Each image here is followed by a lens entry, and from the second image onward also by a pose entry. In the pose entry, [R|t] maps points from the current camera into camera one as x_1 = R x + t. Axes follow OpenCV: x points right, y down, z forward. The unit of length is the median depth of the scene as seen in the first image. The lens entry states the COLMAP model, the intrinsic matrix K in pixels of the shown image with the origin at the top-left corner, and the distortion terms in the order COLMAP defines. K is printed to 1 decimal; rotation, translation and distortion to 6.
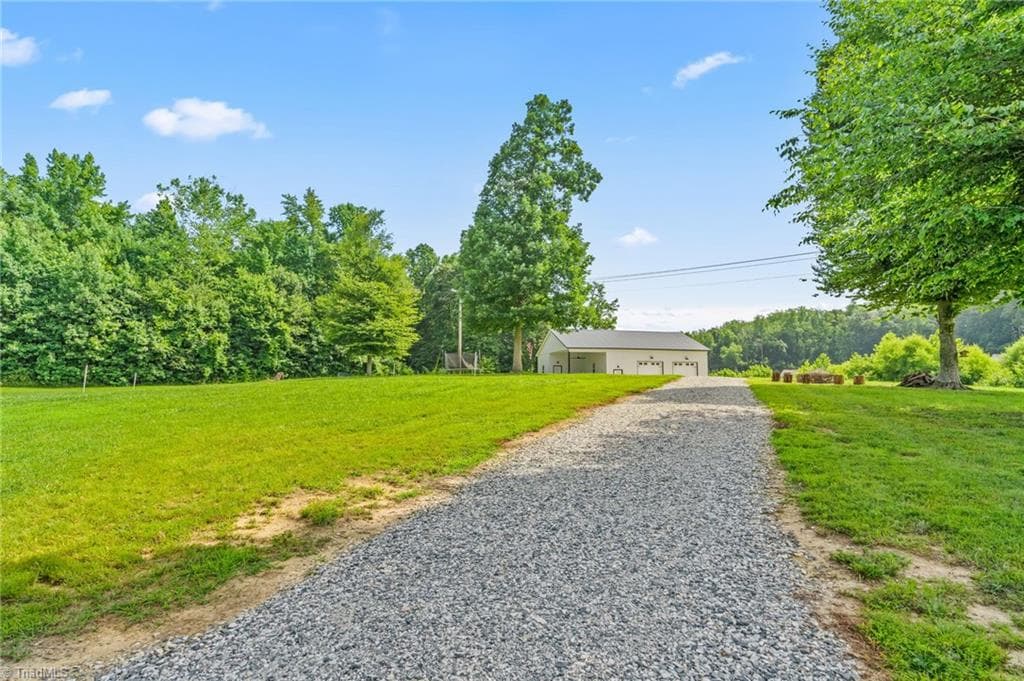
lens RADIAL K [[522.1, 0, 512.0], [0, 522.1, 340.5], [0, 0, 1]] dist [0.001763, -0.000011]
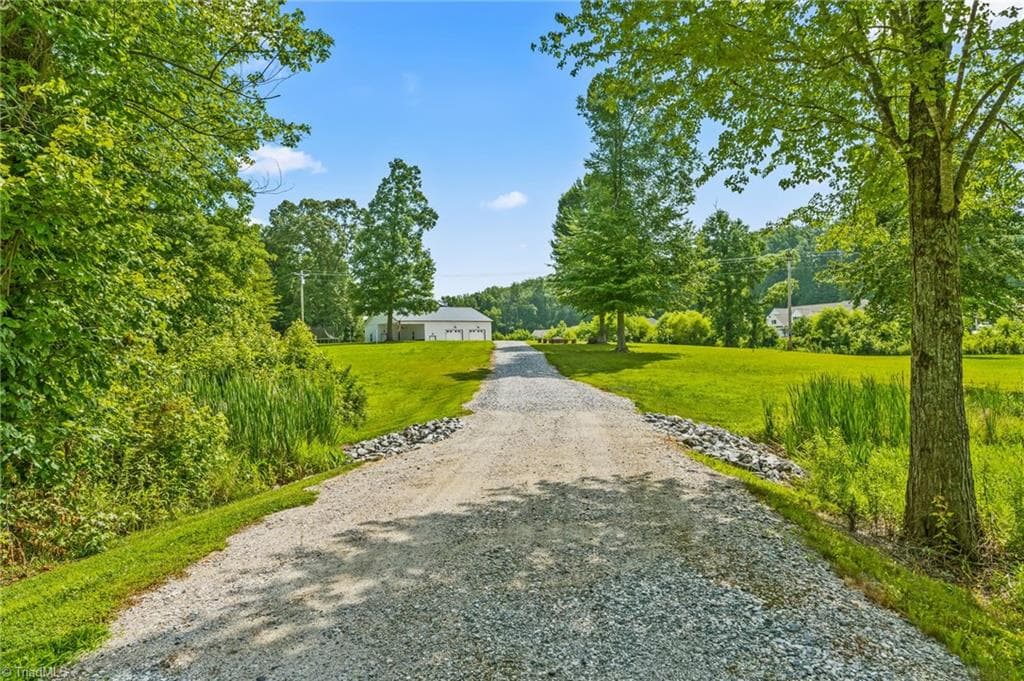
lens RADIAL K [[522.1, 0, 512.0], [0, 522.1, 340.5], [0, 0, 1]] dist [0.001763, -0.000011]
pose [[0.906115, -0.032455, 0.421786, -0.084754], [0.003276, 0.997561, 0.069722, -0.013183], [-0.423020, -0.061794, 0.904011, -0.151390]]
